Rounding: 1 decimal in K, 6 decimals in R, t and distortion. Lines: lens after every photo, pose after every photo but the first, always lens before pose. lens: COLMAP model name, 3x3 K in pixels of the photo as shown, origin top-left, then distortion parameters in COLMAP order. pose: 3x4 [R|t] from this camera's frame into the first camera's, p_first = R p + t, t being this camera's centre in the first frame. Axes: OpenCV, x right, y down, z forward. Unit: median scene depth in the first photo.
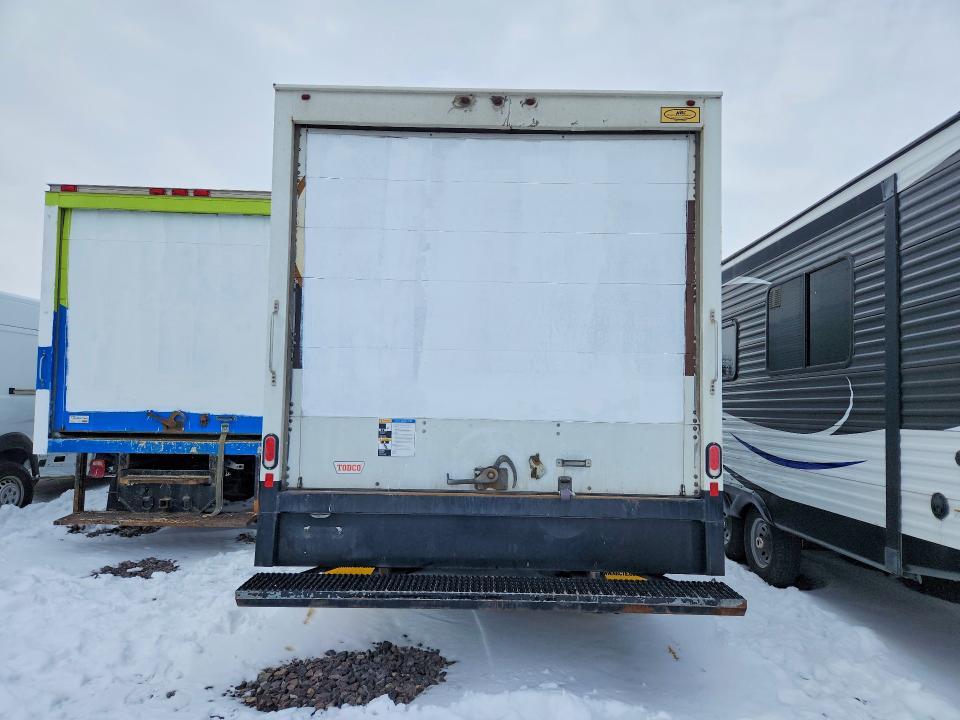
lens RADIAL K [[640.2, 0, 480.0], [0, 640.2, 360.0], [0, 0, 1]] dist [0.080664, -0.065187]
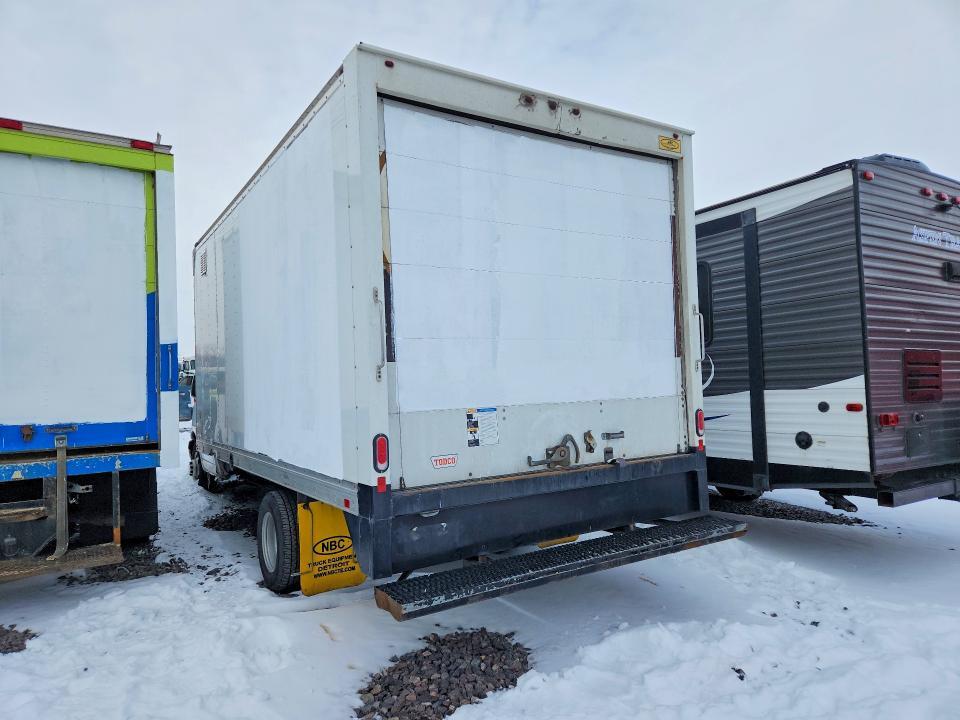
lens RADIAL K [[640.2, 0, 480.0], [0, 640.2, 360.0], [0, 0, 1]] dist [0.080664, -0.065187]
pose [[0.842656, -0.031273, 0.537544, -0.670319], [0.013154, 0.999210, 0.037512, -0.022119], [-0.538292, -0.024538, 0.842401, 0.154328]]
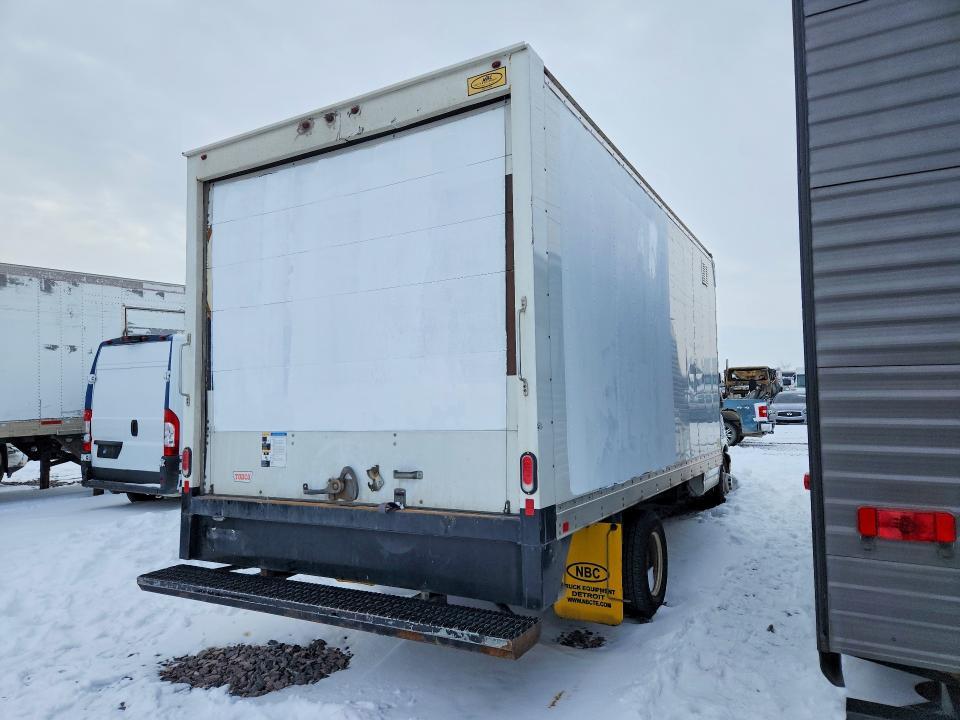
lens RADIAL K [[659.2, 0, 462.6], [0, 659.2, 360.0], [0, 0, 1]] dist [0.080992, -0.059964]
pose [[0.858827, -0.074316, -0.506846, 0.718491], [0.070373, 0.997156, -0.026965, 0.022912], [0.507409, -0.012510, 0.861615, 0.199053]]
